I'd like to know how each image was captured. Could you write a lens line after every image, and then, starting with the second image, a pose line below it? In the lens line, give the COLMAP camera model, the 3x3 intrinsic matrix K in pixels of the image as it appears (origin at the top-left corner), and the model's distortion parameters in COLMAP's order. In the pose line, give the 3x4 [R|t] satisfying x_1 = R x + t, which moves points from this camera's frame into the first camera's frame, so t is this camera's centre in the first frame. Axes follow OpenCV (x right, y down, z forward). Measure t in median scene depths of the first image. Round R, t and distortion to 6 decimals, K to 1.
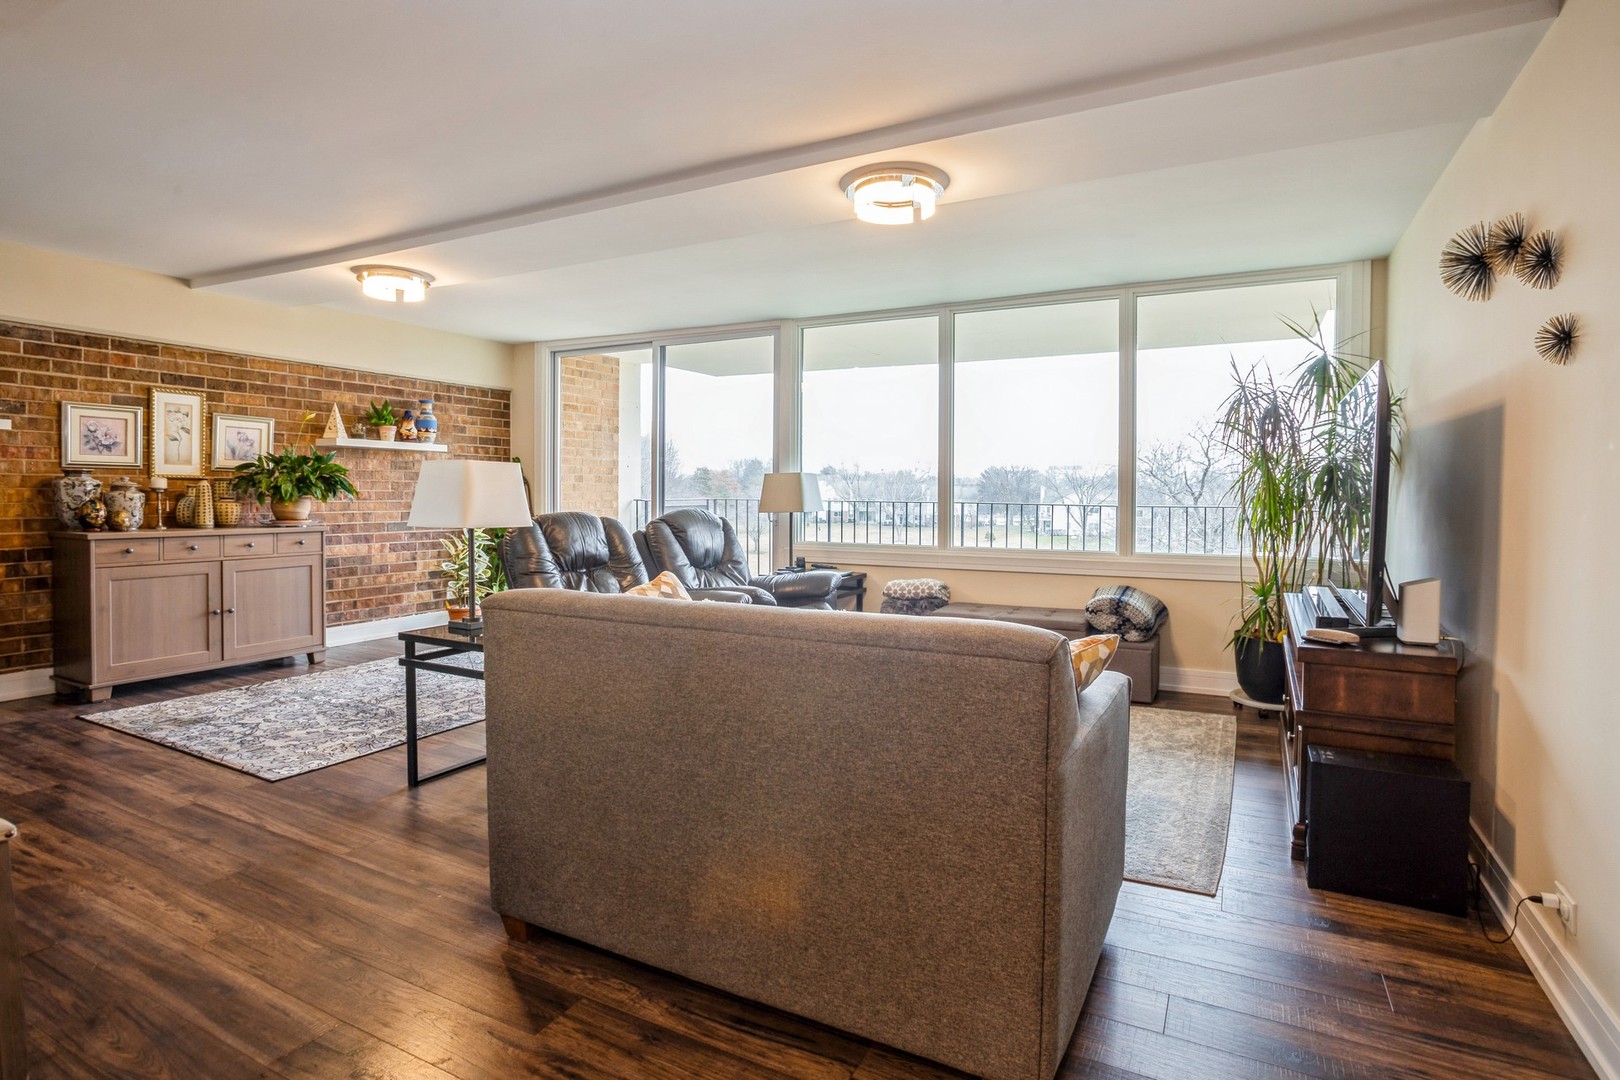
lens RADIAL K [[778.9, 0, 810.0], [0, 778.9, 540.0], [0, 0, 1]] dist [-0.030396, 0.000245]
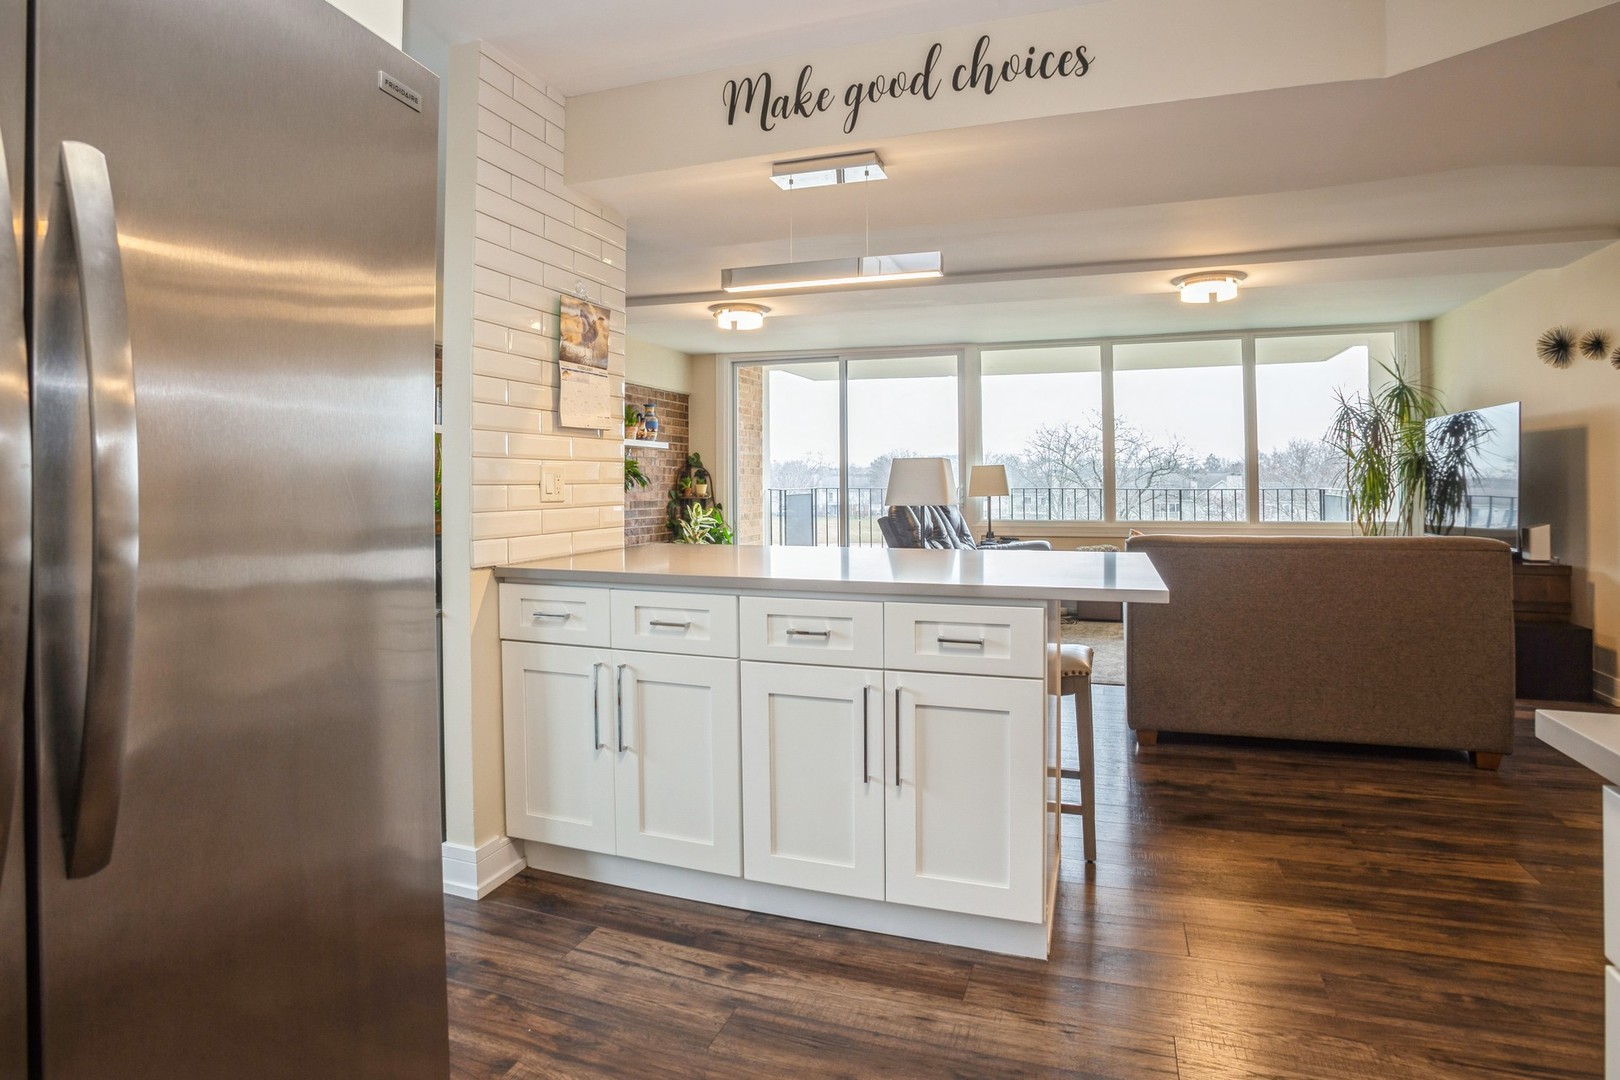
lens RADIAL K [[801.5, 0, 812.1], [0, 801.5, 489.6], [0, 0, 1]] dist [-0.032447, 0.000486]
pose [[0.988715, -0.012443, 0.149289, -0.555492], [0.020378, 0.998452, -0.051746, 0.015835], [-0.148414, 0.054204, 0.987439, -0.259406]]
